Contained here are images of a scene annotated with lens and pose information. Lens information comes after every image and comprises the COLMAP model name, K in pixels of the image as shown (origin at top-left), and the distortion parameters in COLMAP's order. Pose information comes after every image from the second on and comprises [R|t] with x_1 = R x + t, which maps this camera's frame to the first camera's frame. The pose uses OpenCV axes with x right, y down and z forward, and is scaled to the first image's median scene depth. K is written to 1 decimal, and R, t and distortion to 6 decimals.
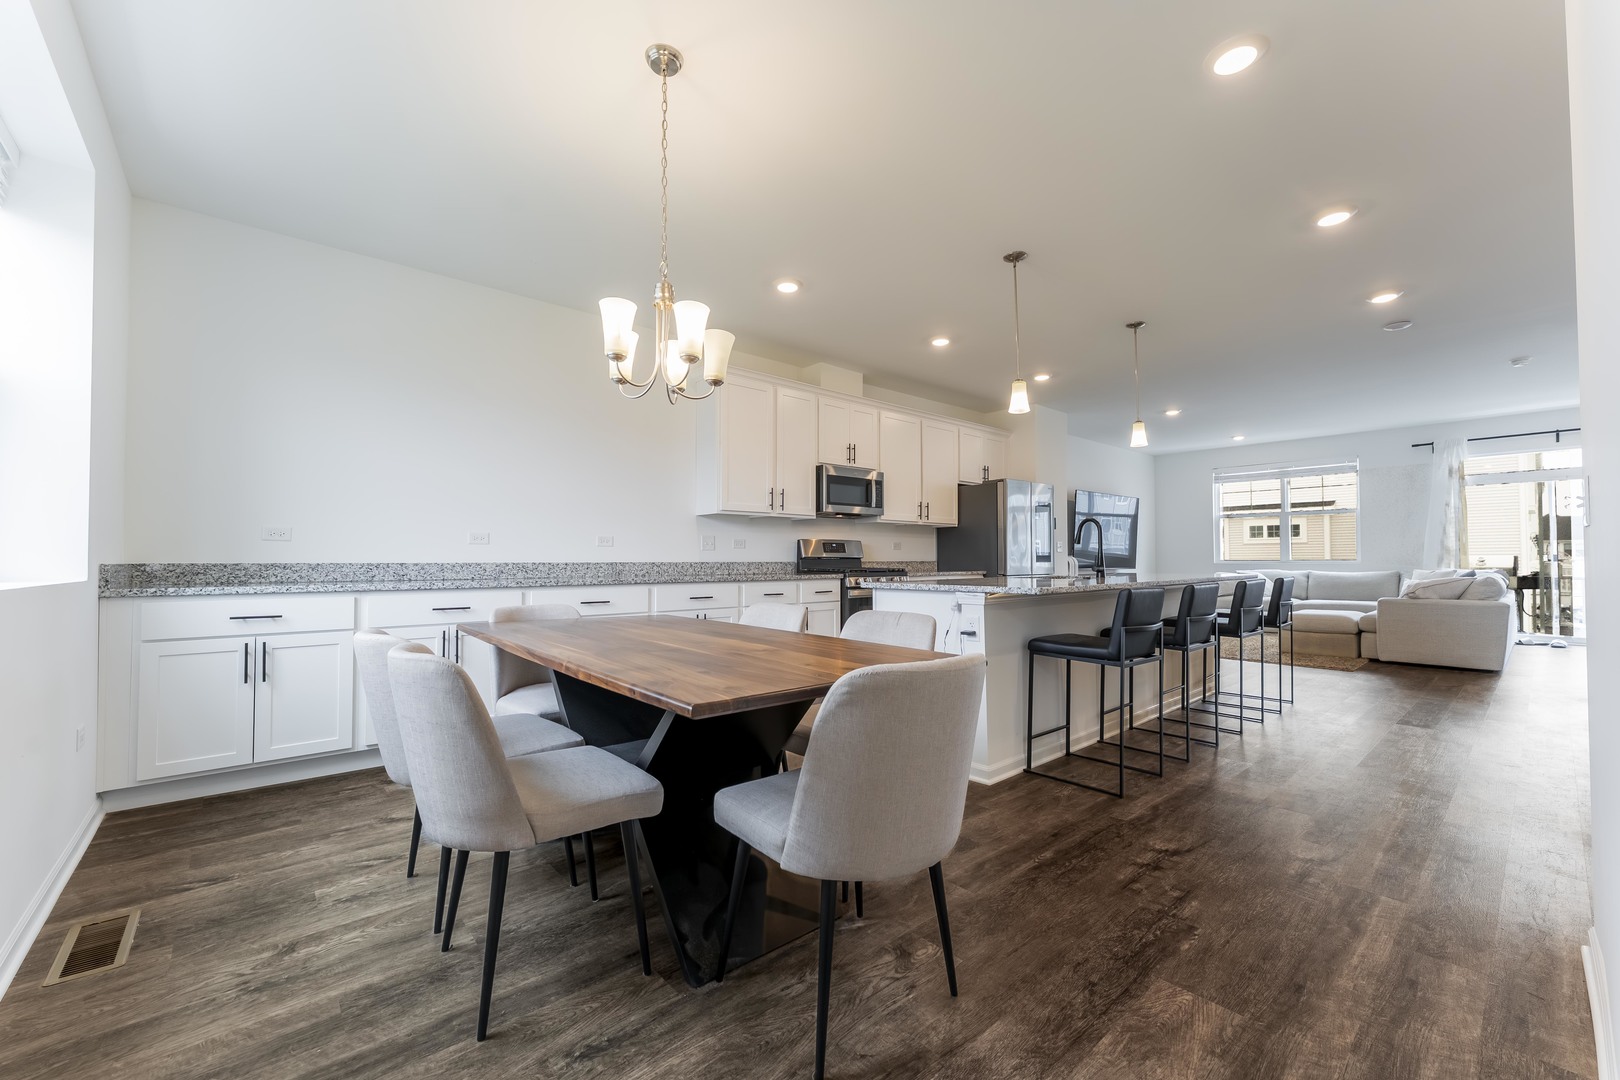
lens RADIAL K [[647.4, 0, 810.0], [0, 647.4, 540.0], [0, 0, 1]] dist [0.013562, -0.000045]
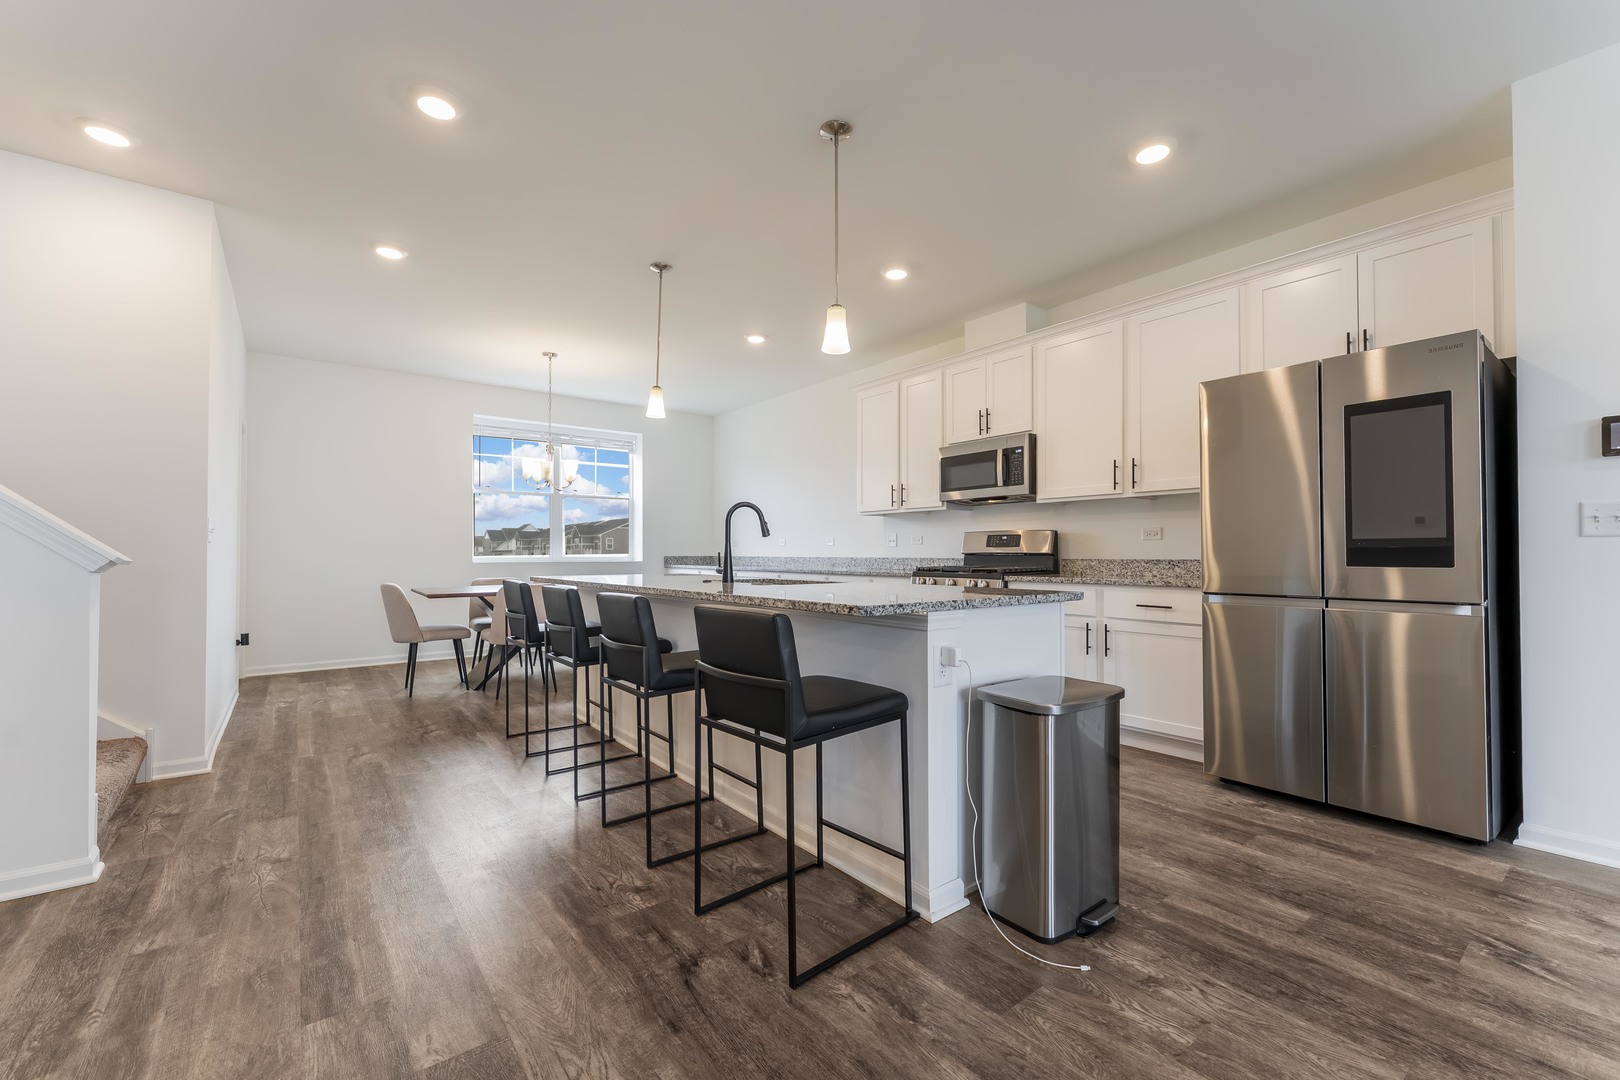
lens RADIAL K [[646.6, 0, 810.5], [0, 646.6, 544.8], [0, 0, 1]] dist [-0.024740, -0.000076]
pose [[-0.062322, -0.012801, -0.997974, 0.865235], [0.029170, 0.999467, -0.014642, 0.021897], [0.997630, -0.030024, -0.061915, 0.840161]]
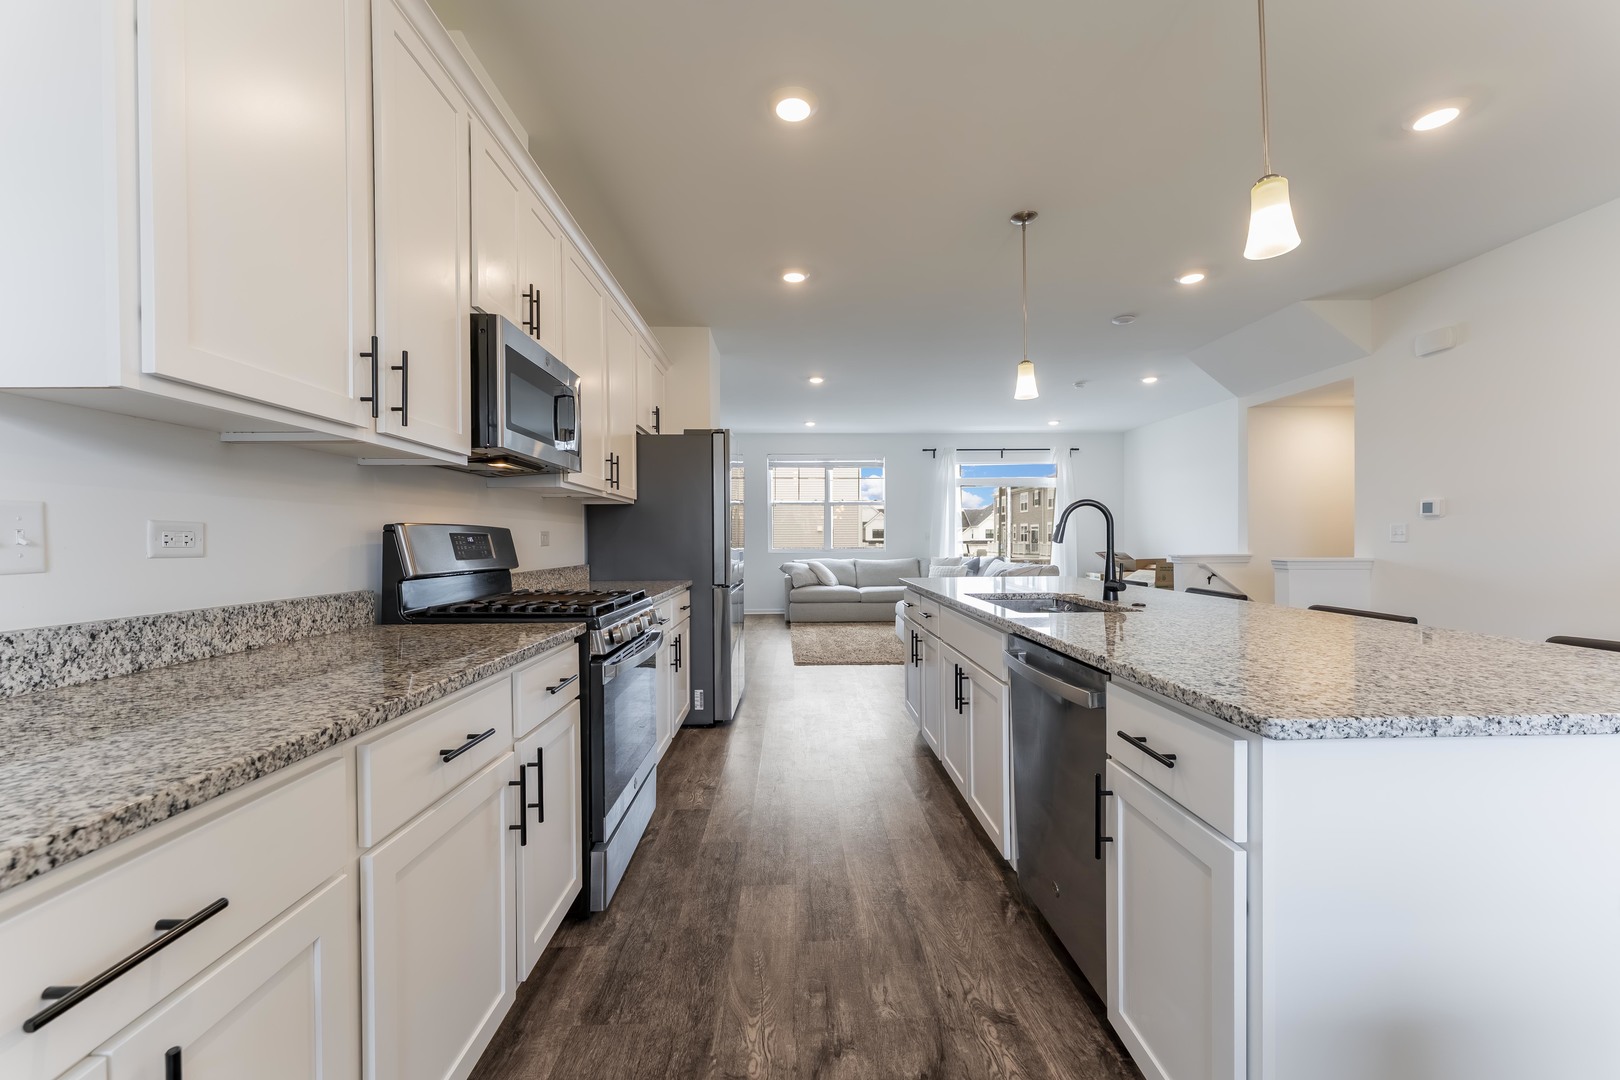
lens RADIAL K [[646.6, 0, 810.5], [0, 646.6, 544.8], [0, 0, 1]] dist [-0.024740, -0.000076]
pose [[0.651617, -0.006722, 0.758518, -0.127042], [-0.020255, 0.999450, 0.026257, -0.002843], [-0.758278, -0.032473, 0.651122, 0.617227]]
